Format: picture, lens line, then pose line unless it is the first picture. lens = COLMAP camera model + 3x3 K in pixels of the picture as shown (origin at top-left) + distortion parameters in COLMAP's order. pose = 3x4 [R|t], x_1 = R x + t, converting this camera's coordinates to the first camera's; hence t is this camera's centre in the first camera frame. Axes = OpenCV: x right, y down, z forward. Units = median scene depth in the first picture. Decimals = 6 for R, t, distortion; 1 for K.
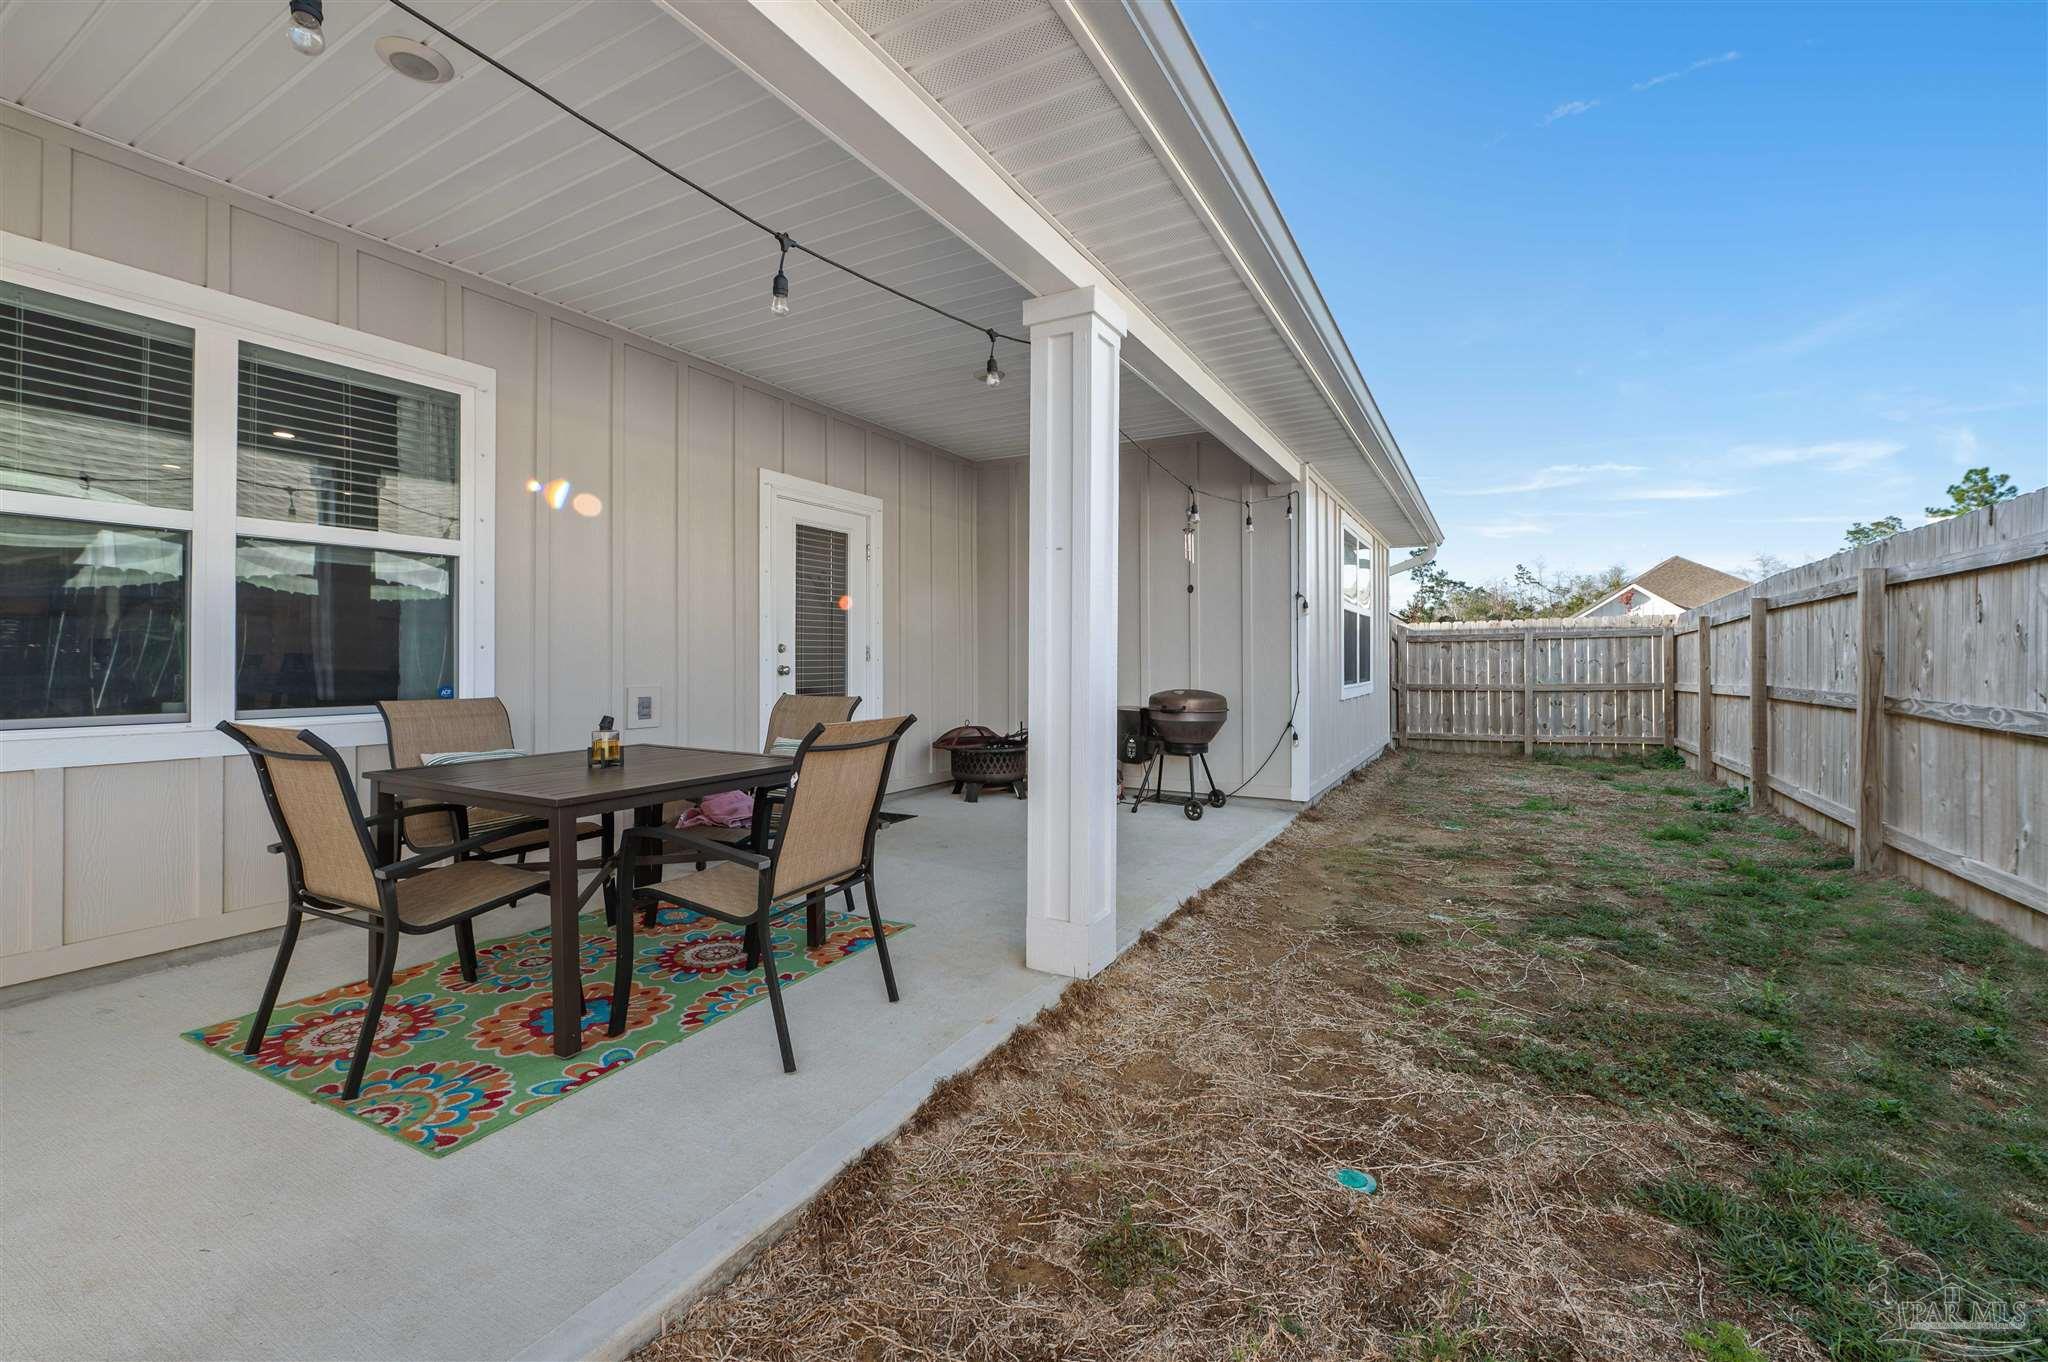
lens RADIAL K [[836.9, 0, 1023.7], [0, 836.9, 662.1], [0, 0, 1]] dist [0.000658, 0.000068]
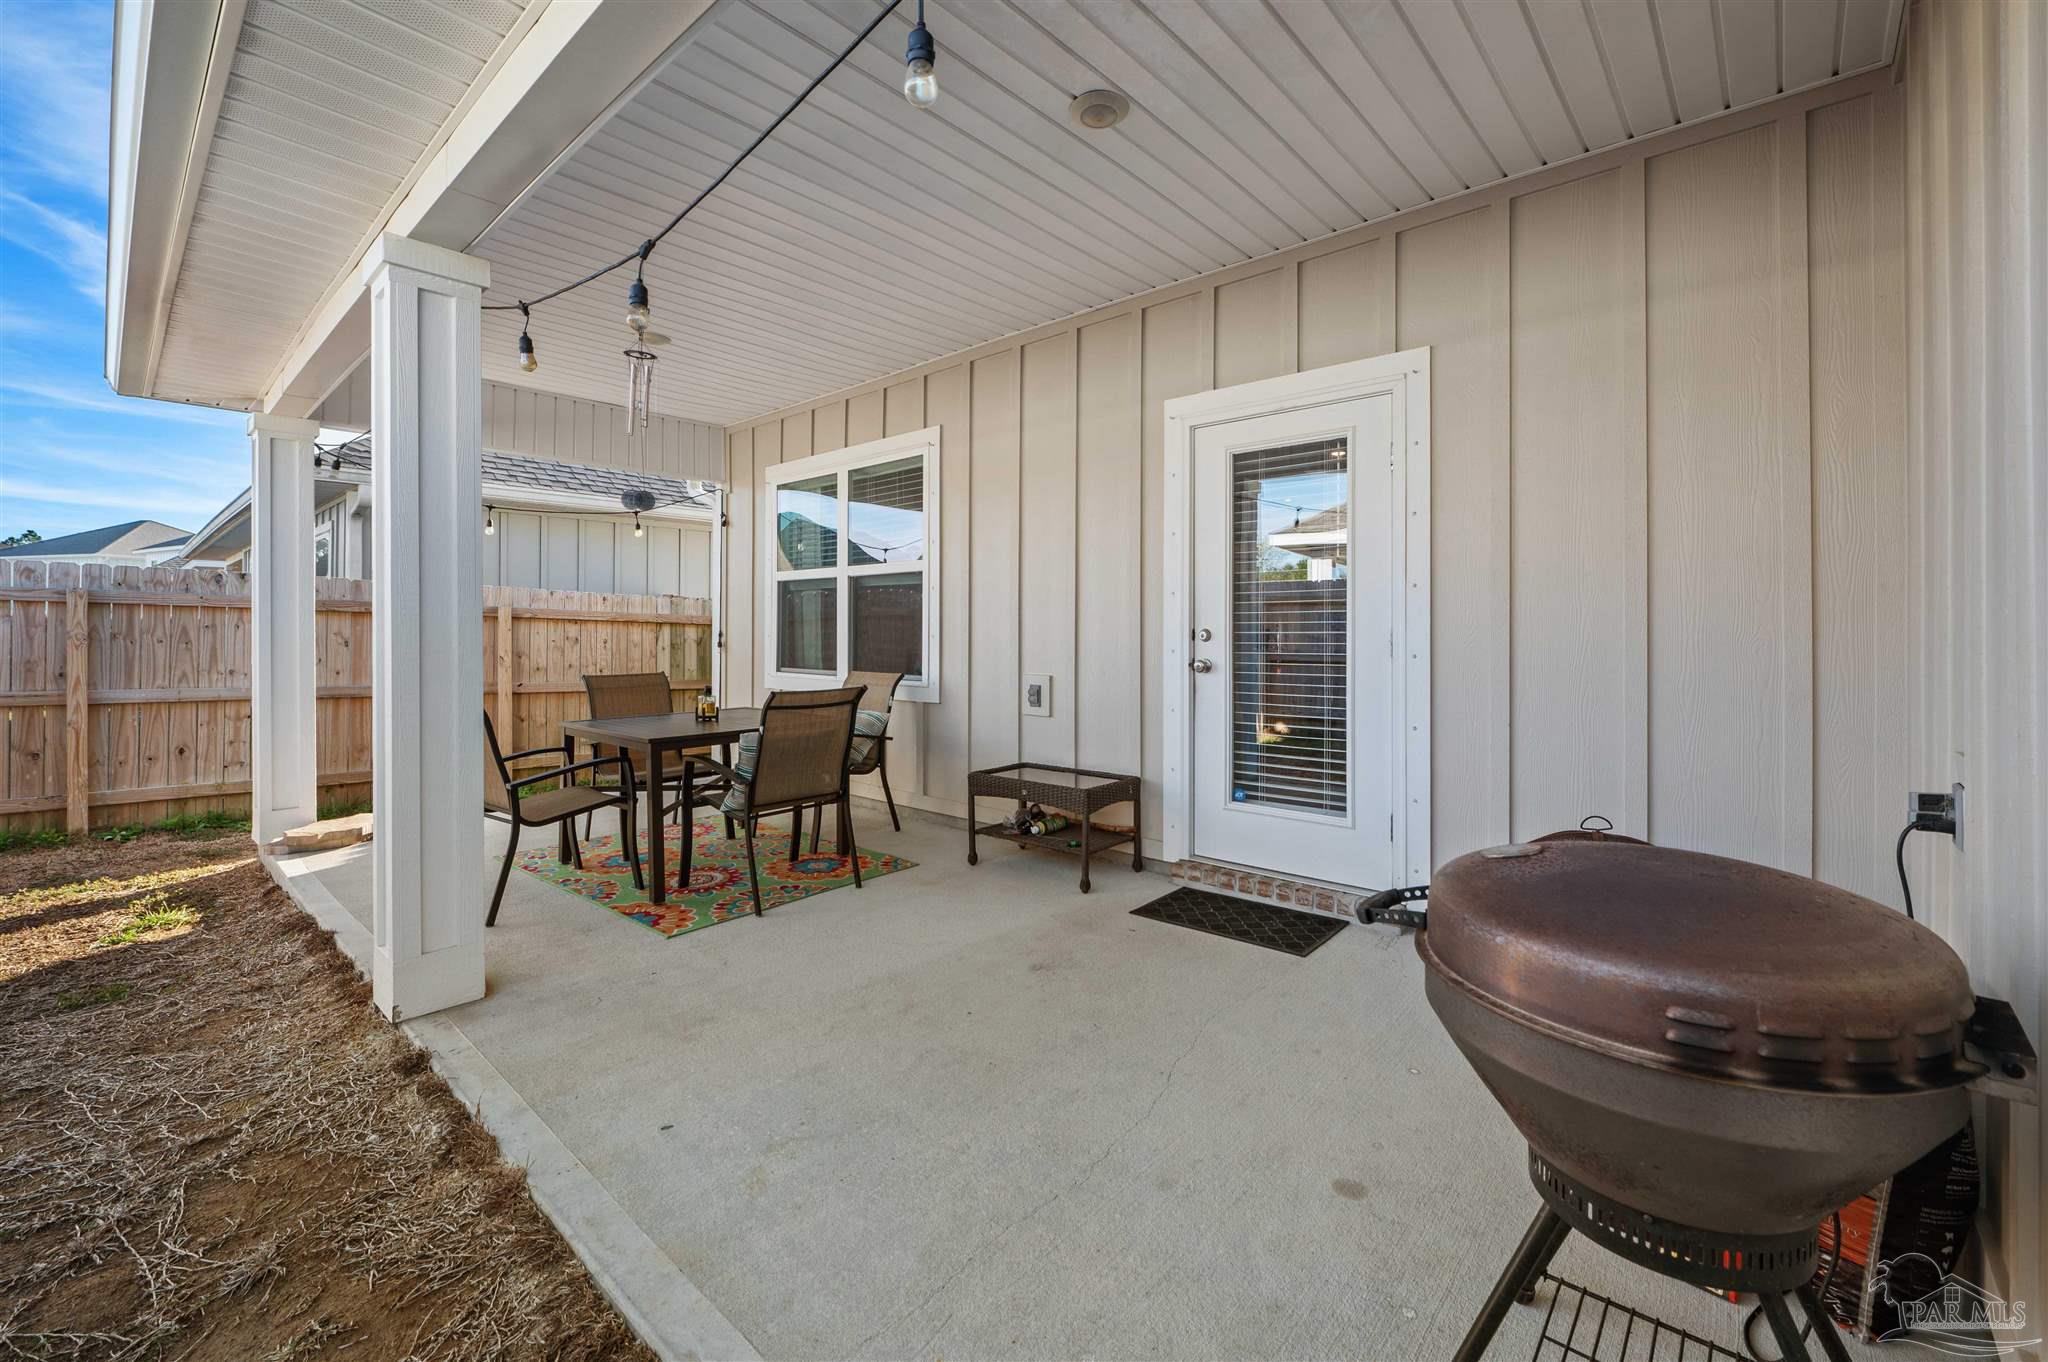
lens RADIAL K [[836.9, 0, 1029.5], [0, 836.9, 624.2], [0, 0, 1]] dist [0.000658, 0.000068]
pose [[-0.214675, 0.004571, -0.976675, 0.536023], [-0.000120, 0.999989, 0.004706, -0.035905], [0.976686, 0.001128, -0.214672, 1.215440]]
